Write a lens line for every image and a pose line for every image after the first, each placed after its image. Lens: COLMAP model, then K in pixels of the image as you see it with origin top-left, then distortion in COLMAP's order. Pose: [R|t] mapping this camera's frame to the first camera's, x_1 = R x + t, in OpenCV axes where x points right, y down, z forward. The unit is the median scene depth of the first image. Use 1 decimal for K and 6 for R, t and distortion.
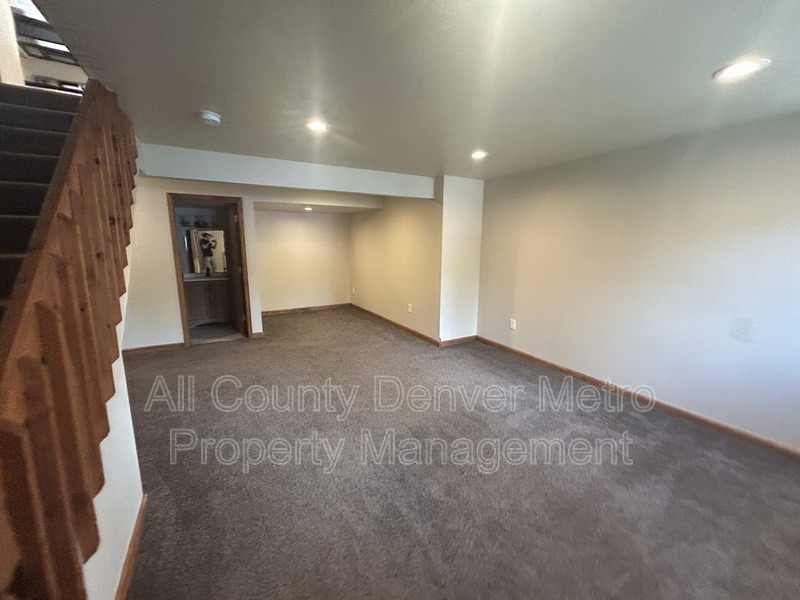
lens RADIAL K [[323.8, 0, 399.4], [0, 323.8, 298.4], [0, 0, 1]] dist [0.000339, 0.000047]
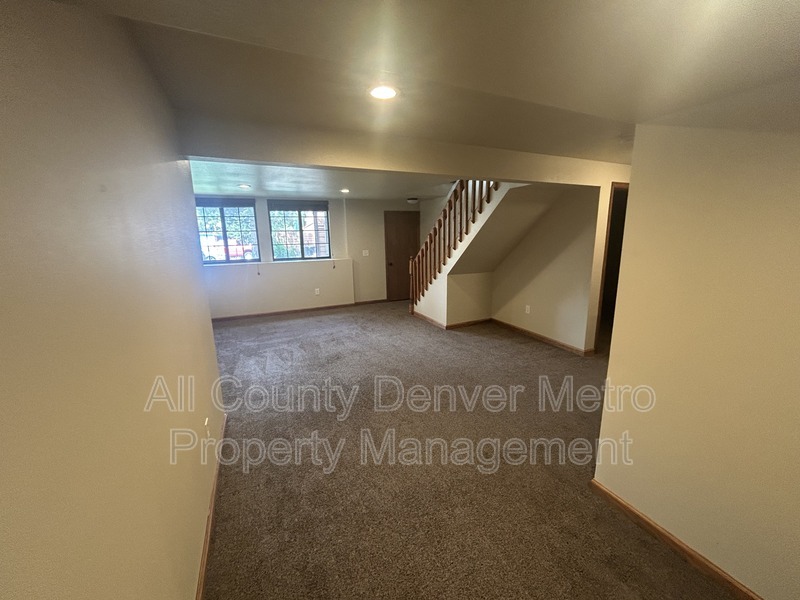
lens RADIAL K [[323.8, 0, 400.9], [0, 323.8, 299.0], [0, 0, 1]] dist [0.000339, 0.000047]
pose [[-0.995604, -0.006921, 0.093402, -0.267144], [0.027340, 0.932355, 0.360508, -0.282201], [-0.089579, 0.361477, -0.928068, 1.526139]]
